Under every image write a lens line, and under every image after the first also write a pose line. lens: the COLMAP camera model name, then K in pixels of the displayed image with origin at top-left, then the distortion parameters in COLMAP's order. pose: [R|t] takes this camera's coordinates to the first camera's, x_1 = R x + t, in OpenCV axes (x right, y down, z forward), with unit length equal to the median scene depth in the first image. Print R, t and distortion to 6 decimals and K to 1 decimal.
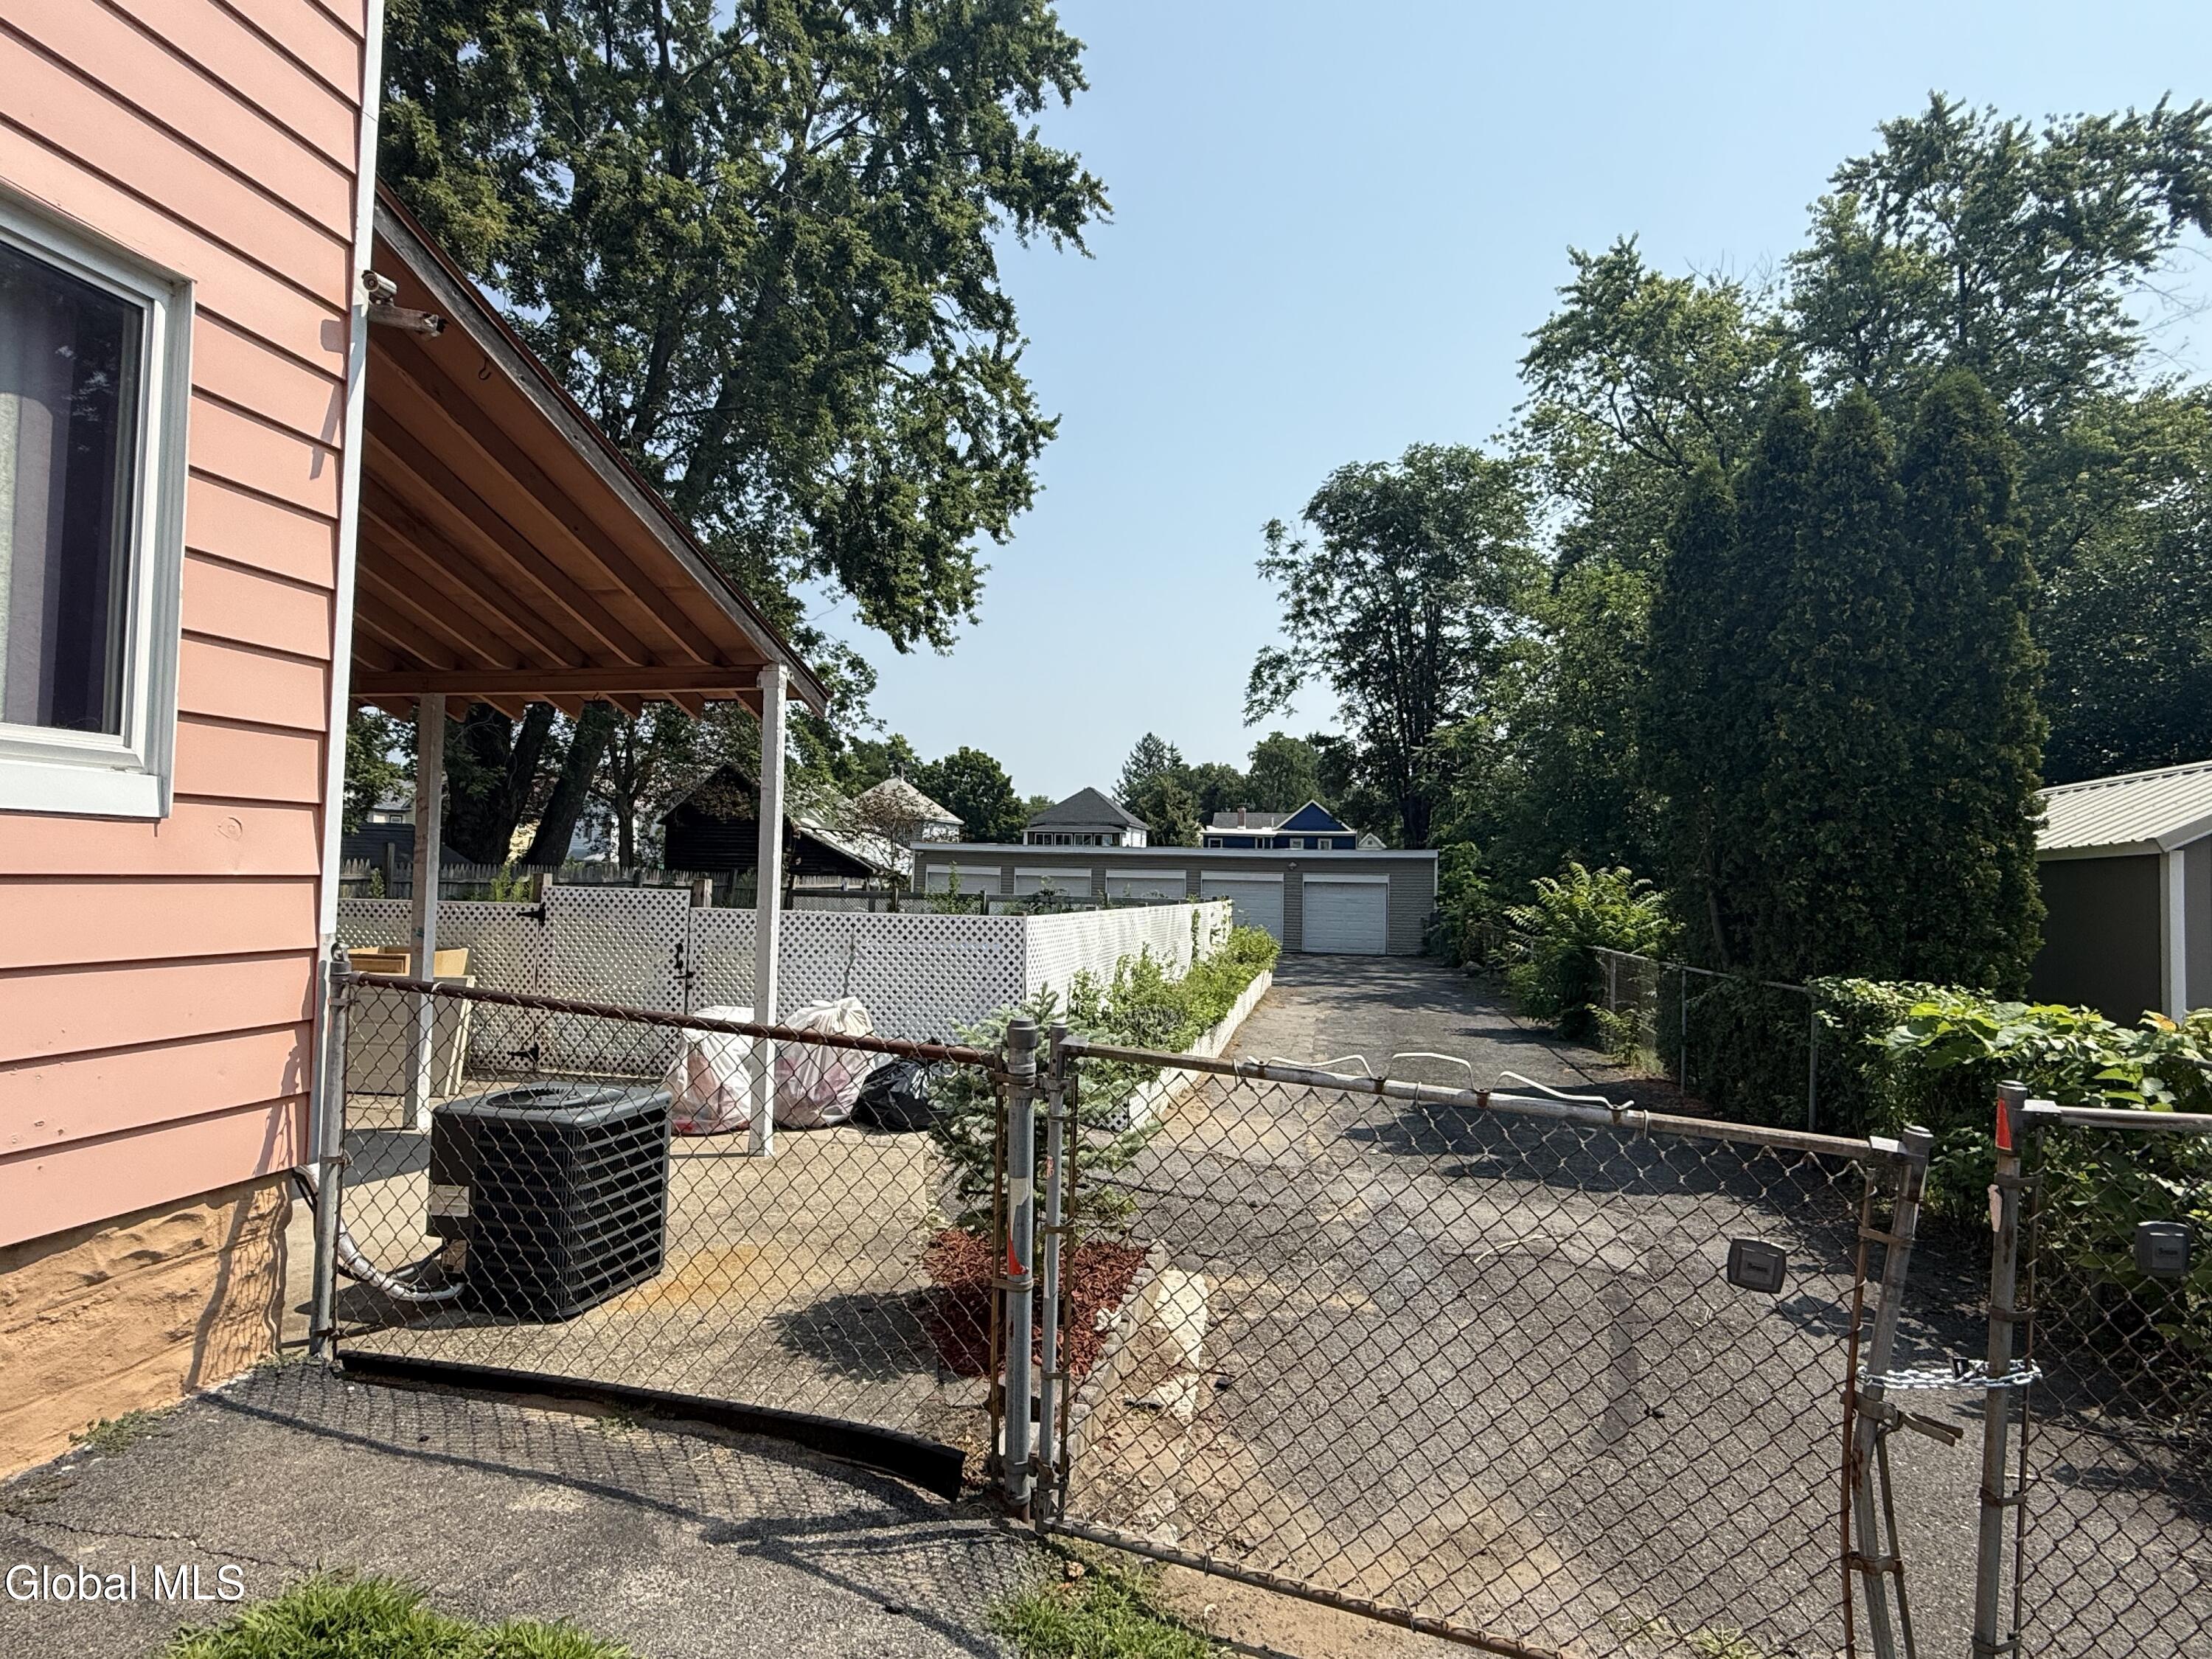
lens RADIAL K [[1197.9, 0, 1107.0], [0, 1197.9, 828.0], [0, 0, 1]] dist [0.002002, -0.000159]
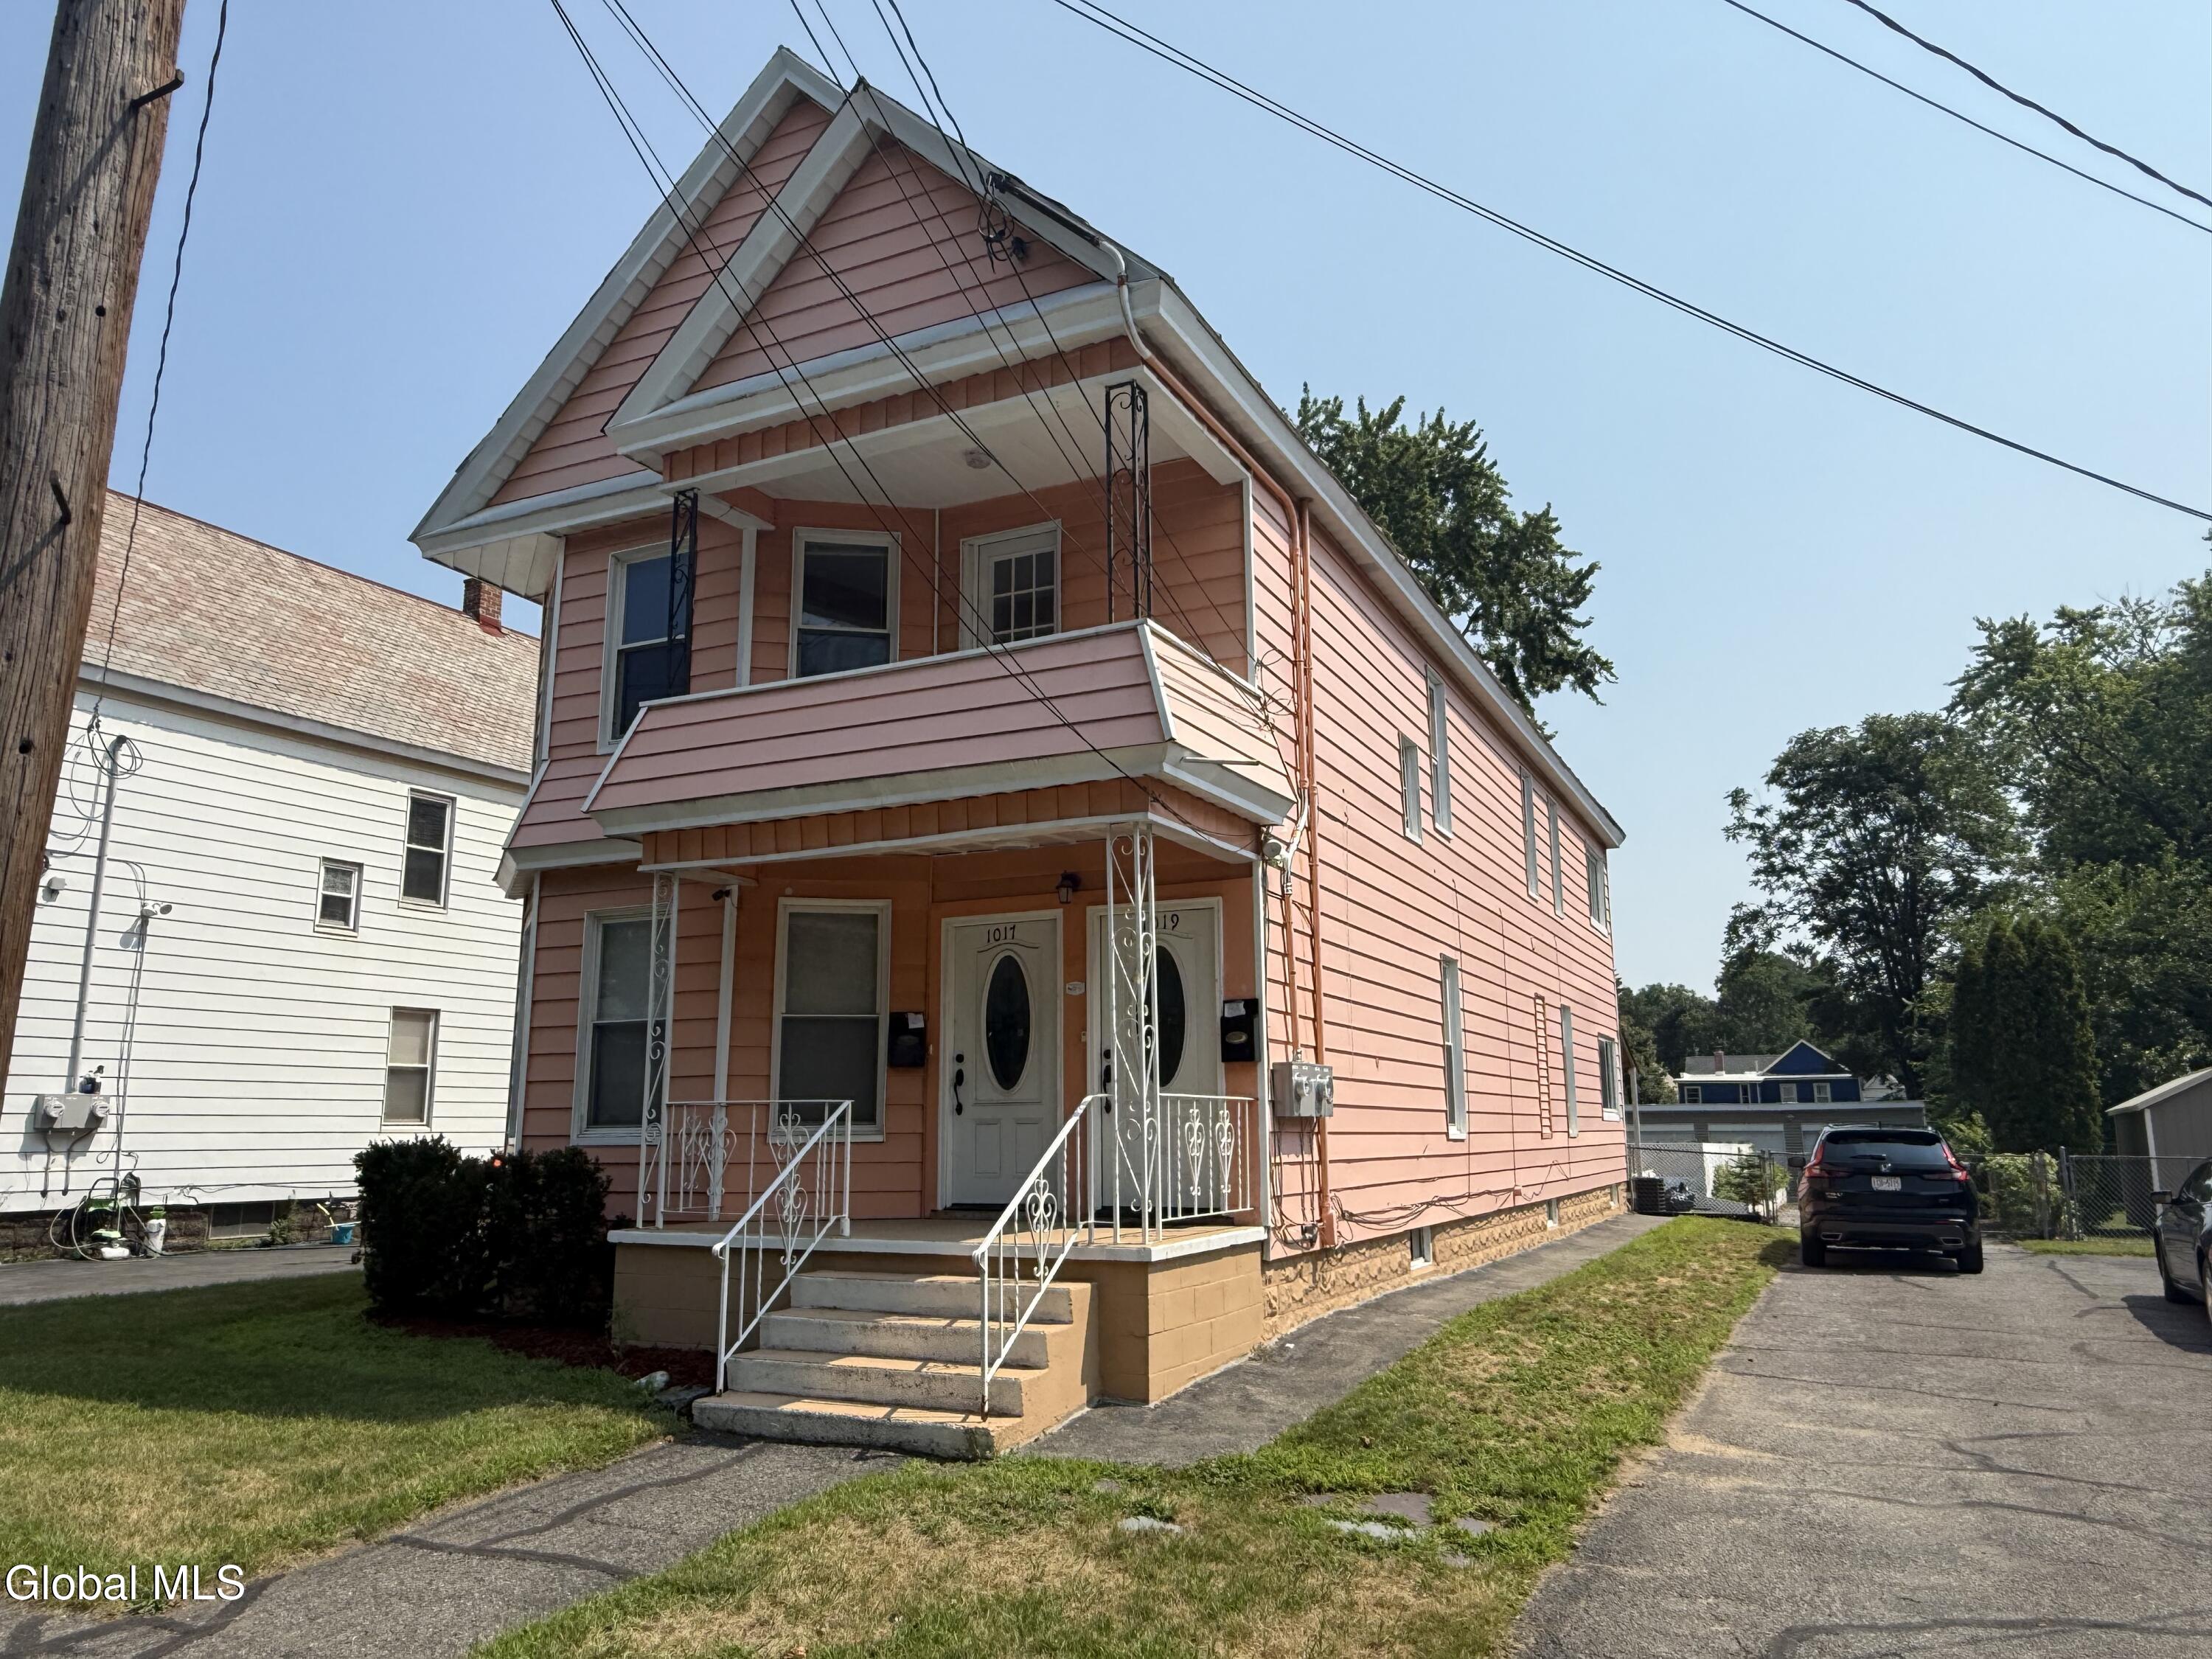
lens RADIAL K [[1515.1, 0, 1112.1], [0, 1515.1, 841.1], [0, 0, 1]] dist [-0.004756, 0.005215]
pose [[0.966813, -0.071095, -0.245395, -0.066415], [0.032763, 0.987072, -0.156891, -0.016151], [0.253377, 0.143644, 0.956643, -0.398055]]
